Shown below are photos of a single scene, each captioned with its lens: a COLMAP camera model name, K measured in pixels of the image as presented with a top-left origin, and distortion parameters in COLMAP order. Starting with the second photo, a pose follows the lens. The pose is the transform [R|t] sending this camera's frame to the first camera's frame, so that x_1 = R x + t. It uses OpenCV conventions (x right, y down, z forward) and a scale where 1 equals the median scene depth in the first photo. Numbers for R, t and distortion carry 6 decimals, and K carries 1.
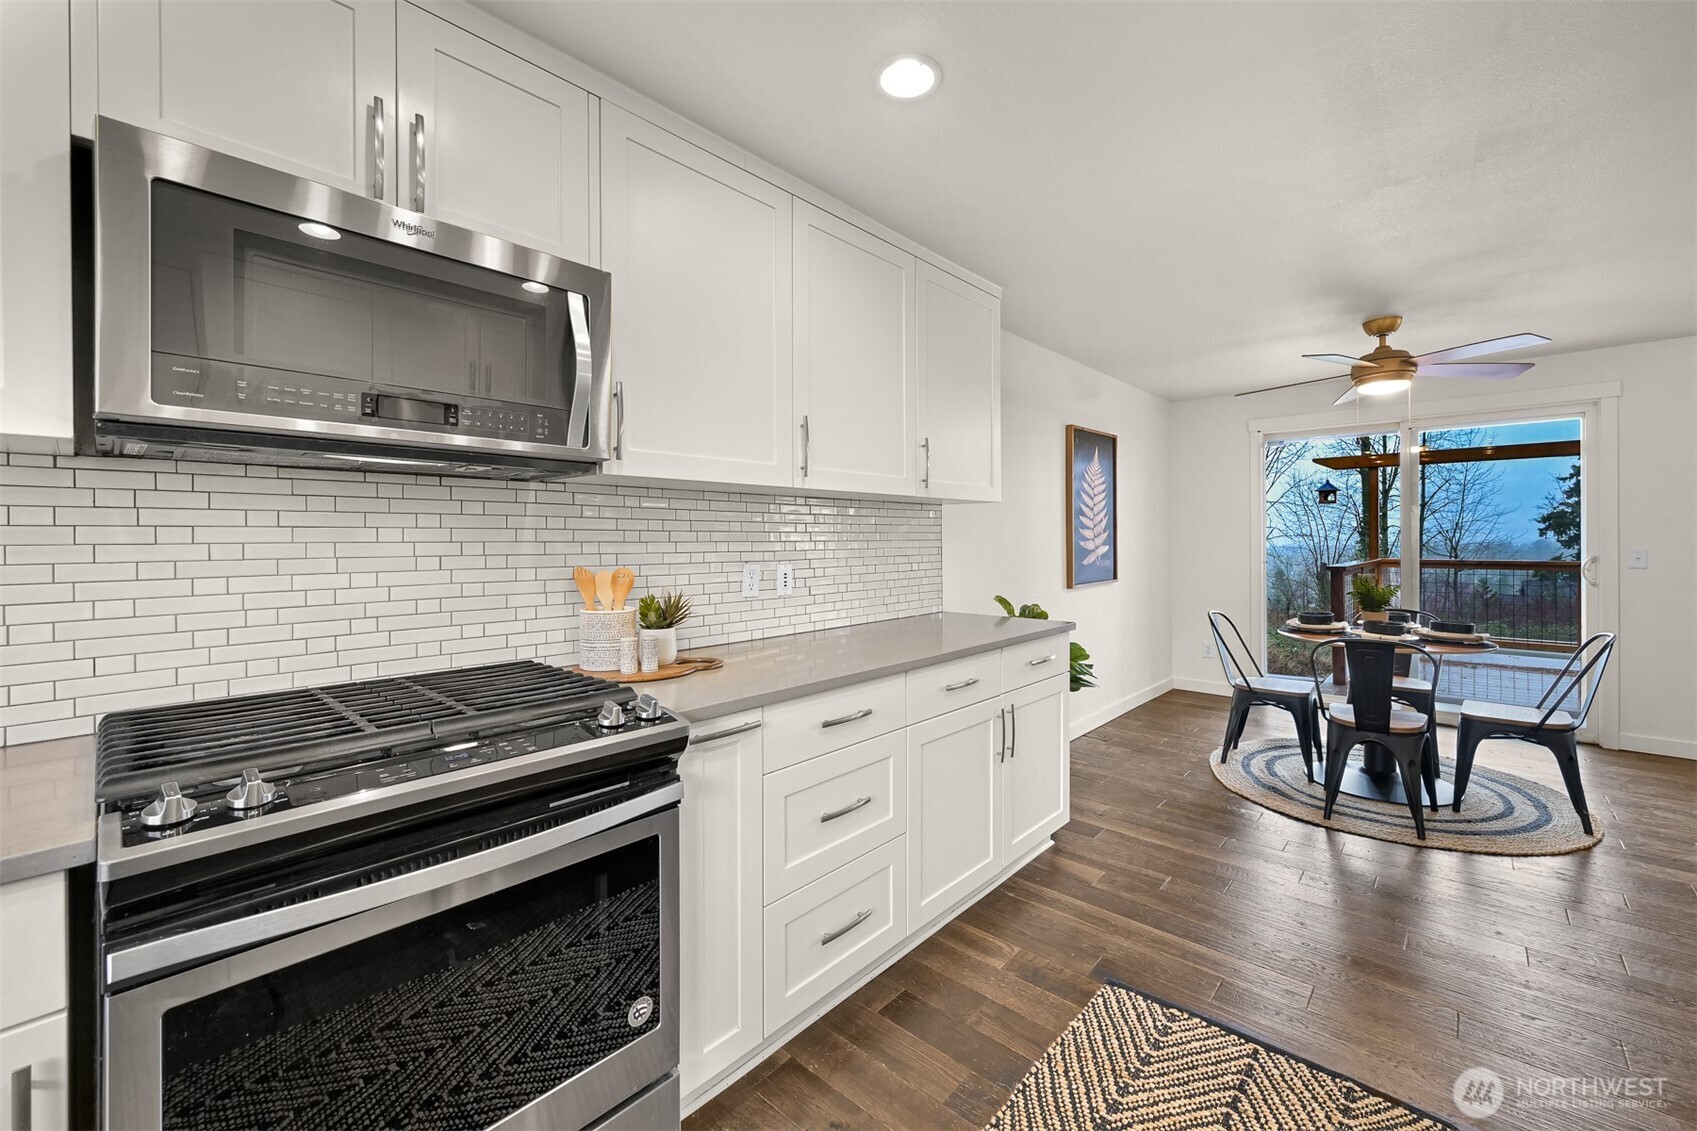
lens RADIAL K [[672.4, 0, 851.0], [0, 672.4, 541.4], [0, 0, 1]] dist [-0.000202, -0.000344]
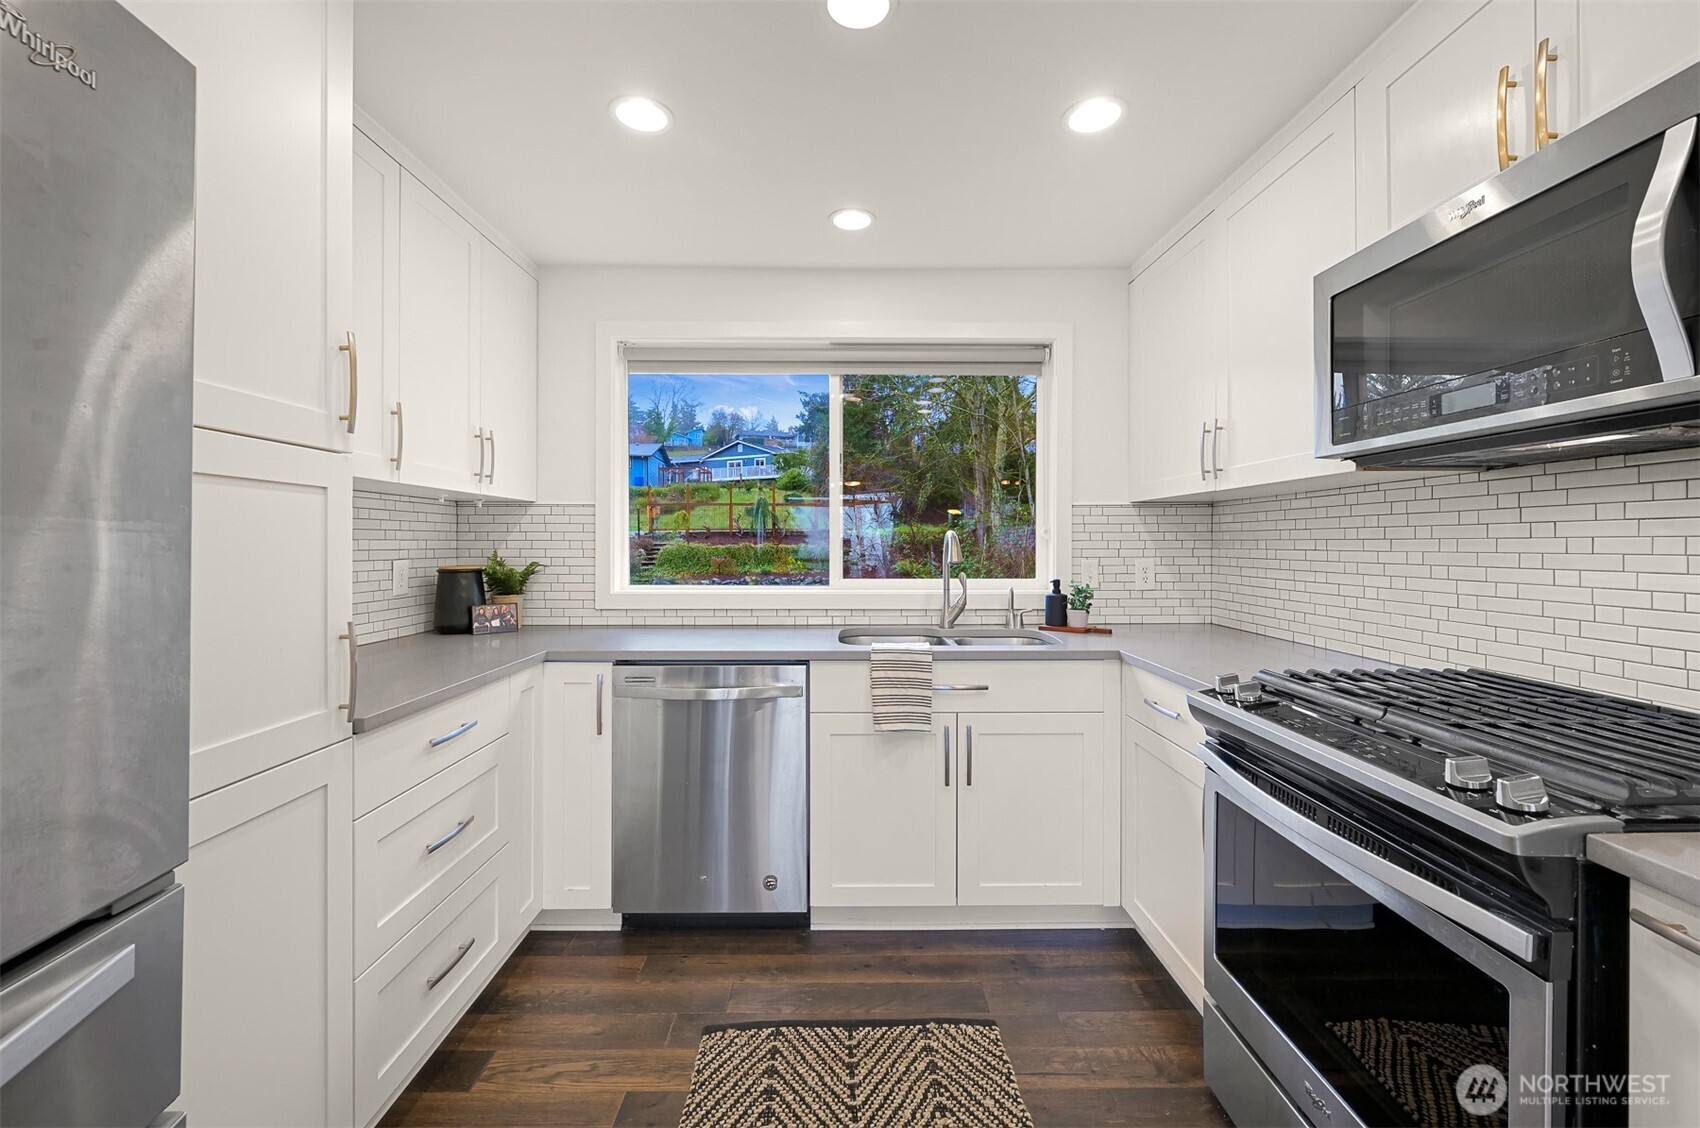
lens RADIAL K [[675.6, 0, 846.8], [0, 675.6, 549.5], [0, 0, 1]] dist [-0.002429, -0.000029]
pose [[-0.736613, 0.014445, -0.676160, 0.392207], [0.005149, 0.999863, 0.015752, -0.000331], [0.676295, 0.008122, -0.736586, 0.670118]]
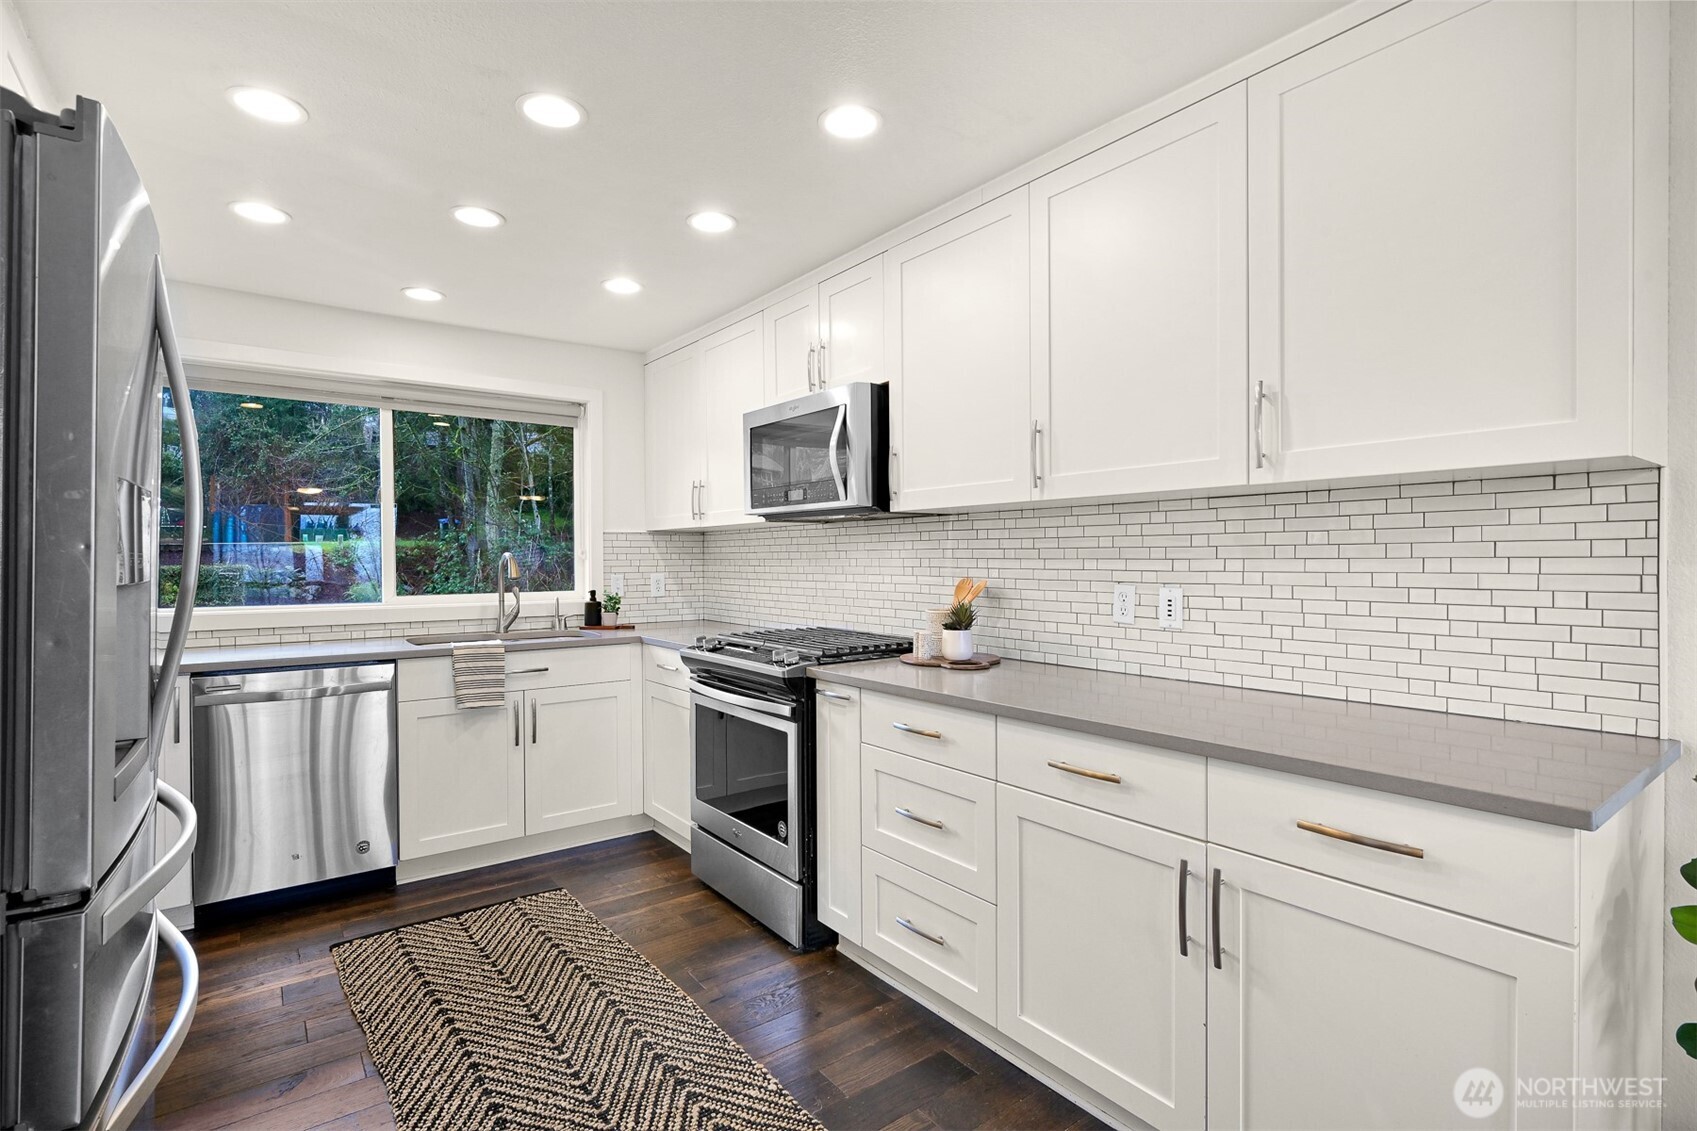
lens RADIAL K [[804.0, 0, 872.4], [0, 804.0, 565.2], [0, 0, 1]] dist [-0.000899, 0.001423]
pose [[-0.155895, 0.016275, -0.987640, 1.064309], [0.004680, 0.999865, 0.015737, -0.010741], [0.987763, -0.002169, -0.155950, 0.976920]]
